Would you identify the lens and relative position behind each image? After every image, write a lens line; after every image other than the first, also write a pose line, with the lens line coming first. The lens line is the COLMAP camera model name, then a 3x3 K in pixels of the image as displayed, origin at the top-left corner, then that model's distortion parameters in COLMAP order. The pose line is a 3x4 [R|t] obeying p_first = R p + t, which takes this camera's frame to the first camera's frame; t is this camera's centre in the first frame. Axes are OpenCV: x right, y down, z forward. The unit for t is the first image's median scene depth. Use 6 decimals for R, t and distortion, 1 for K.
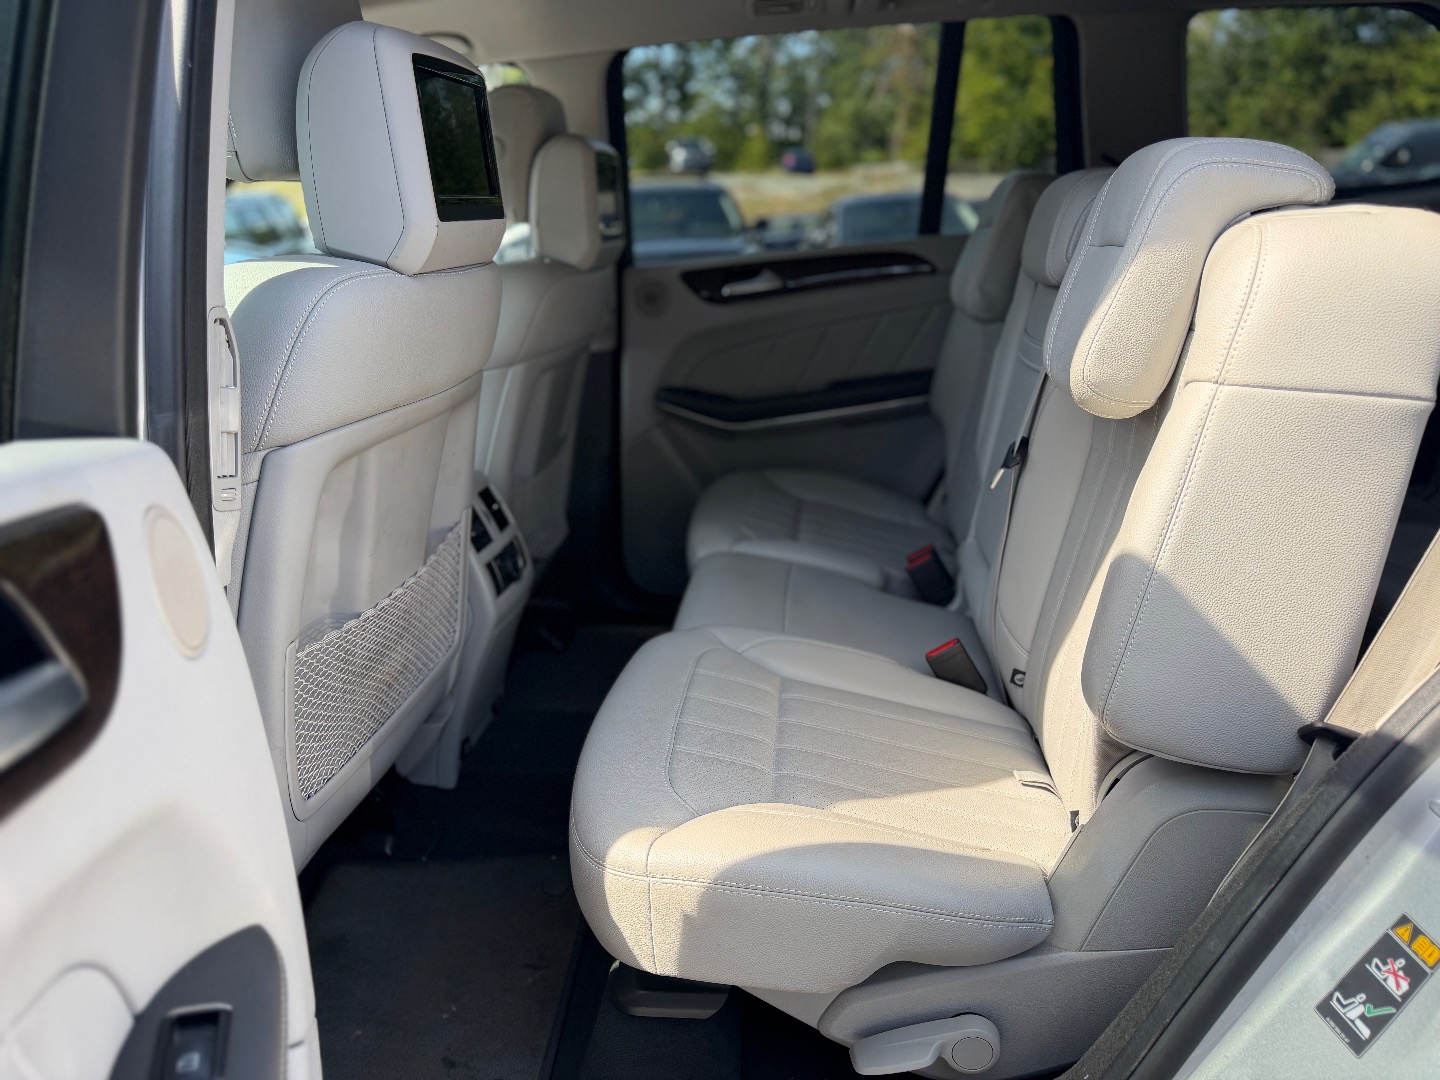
lens RADIAL K [[1002.5, 0, 720.0], [0, 1002.5, 540.0], [0, 0, 1]] dist [0.012651, -0.008555]
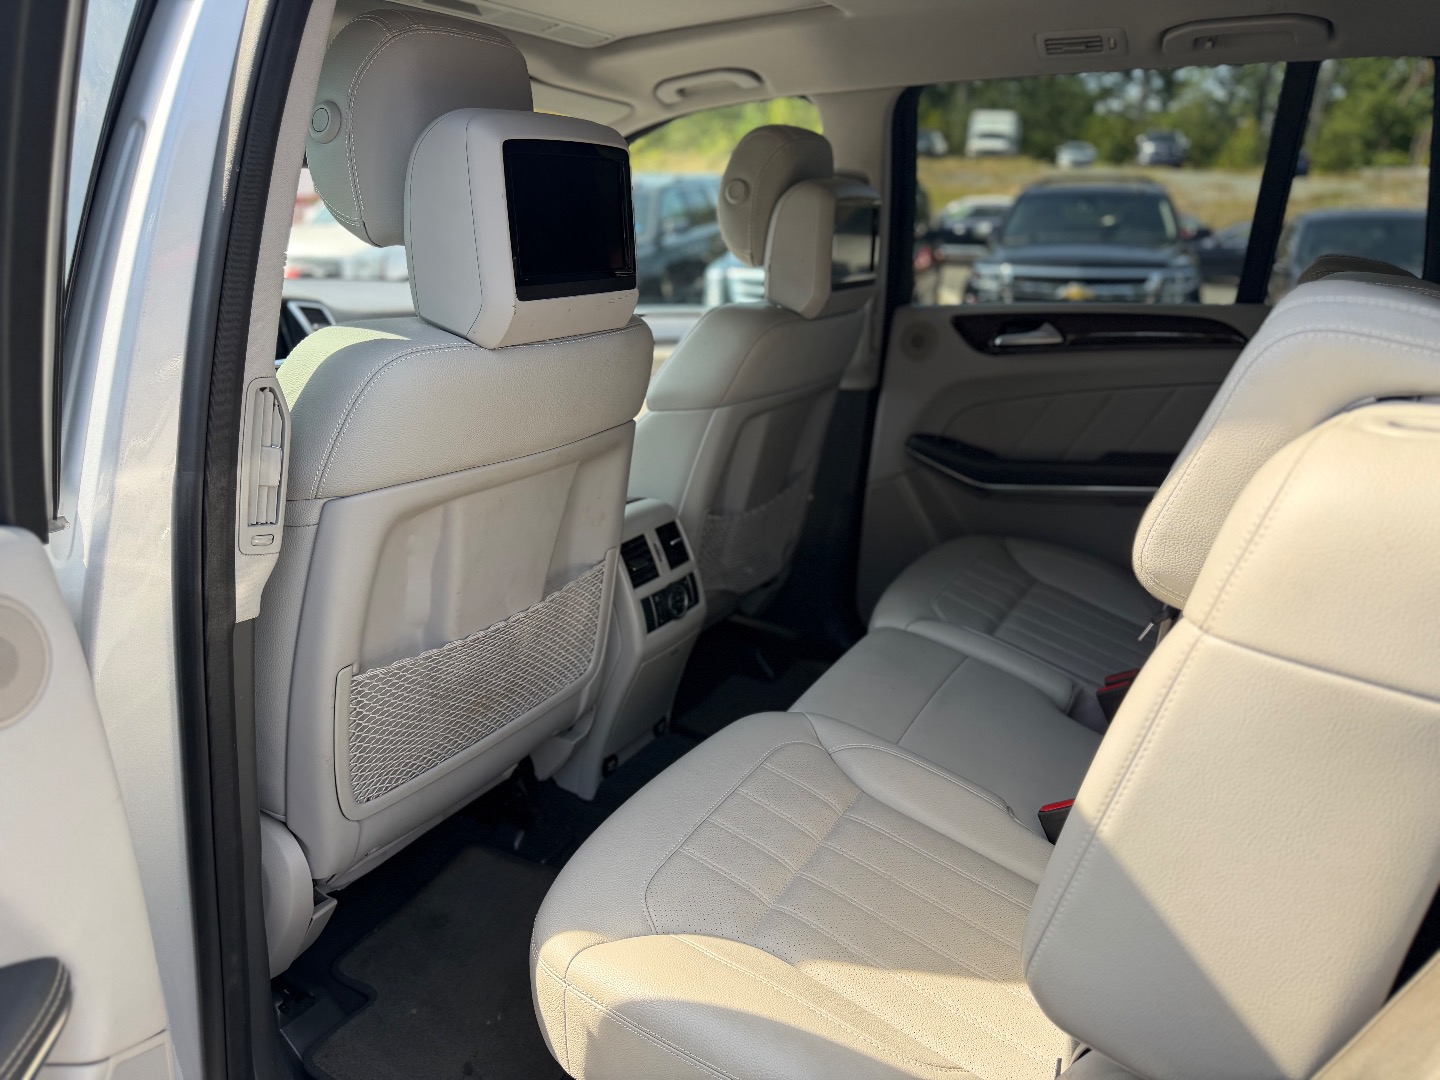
lens RADIAL K [[1002.1, 0, 728.1], [0, 1002.1, 538.8], [0, 0, 1]] dist [0.058003, -0.099526]
pose [[0.919735, 0.172024, -0.352838, 0.247507], [-0.168976, 0.984821, 0.039678, -0.114490], [0.354308, 0.023128, 0.934843, 0.080811]]
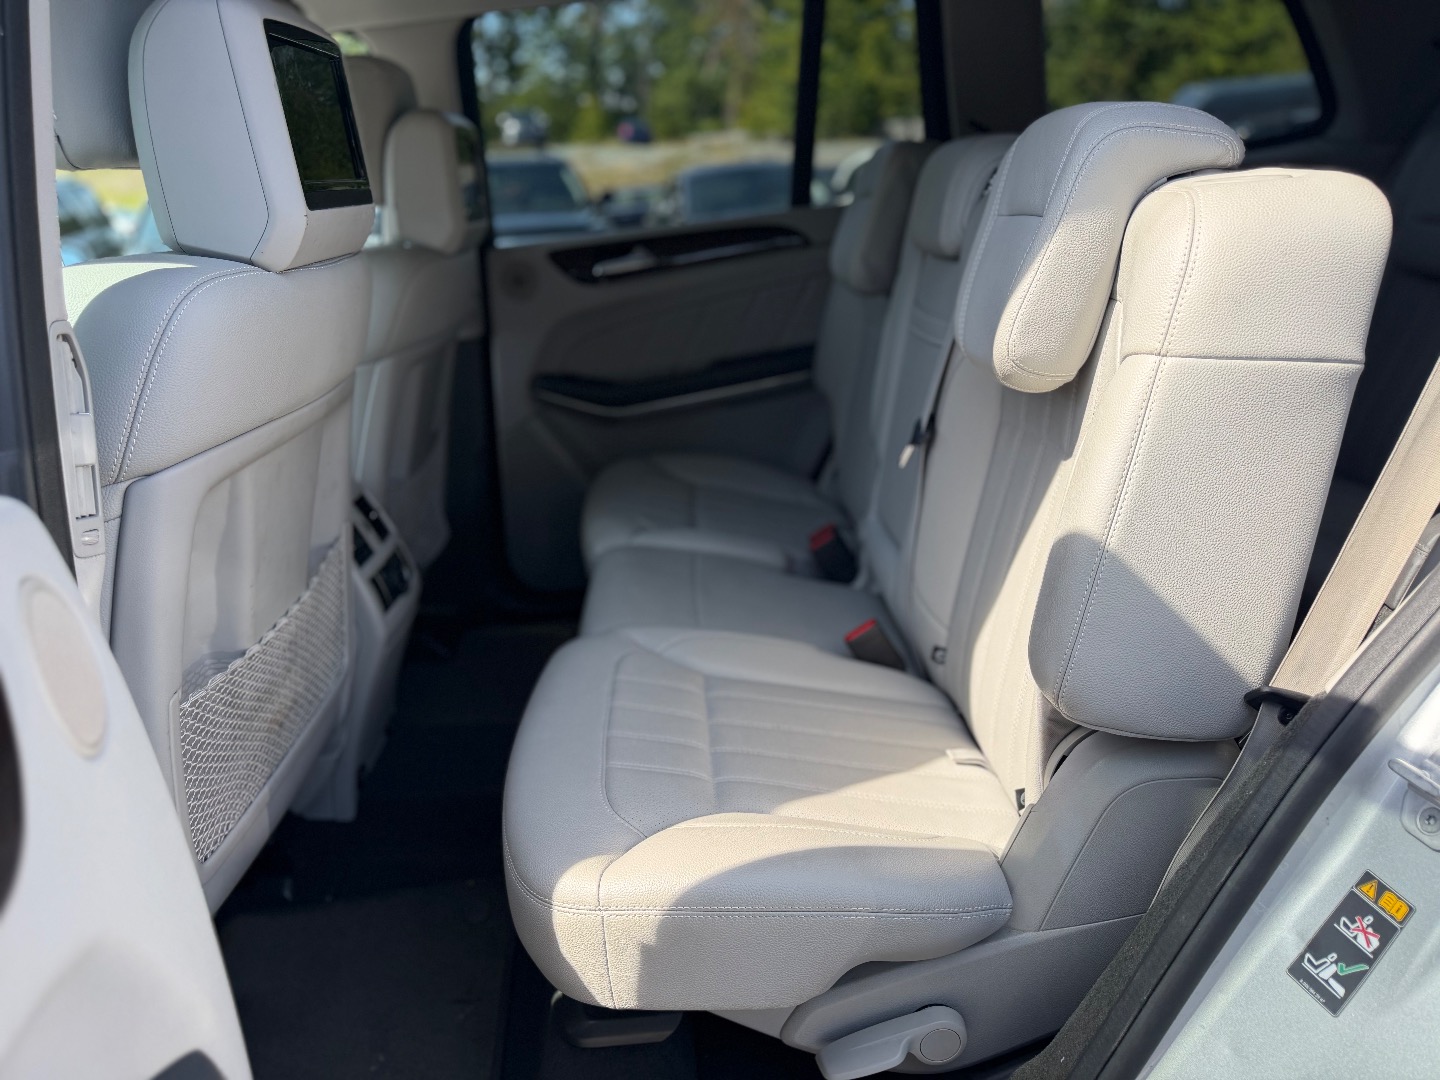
lens RADIAL K [[1006.4, 0, 714.2], [0, 1006.4, 548.6], [0, 0, 1]] dist [0.004128, 0.000067]
pose [[0.989372, -0.071878, 0.126395, -0.043443], [0.067839, 0.997047, 0.035980, -0.019322], [-0.128608, -0.027023, 0.991327, 0.045304]]
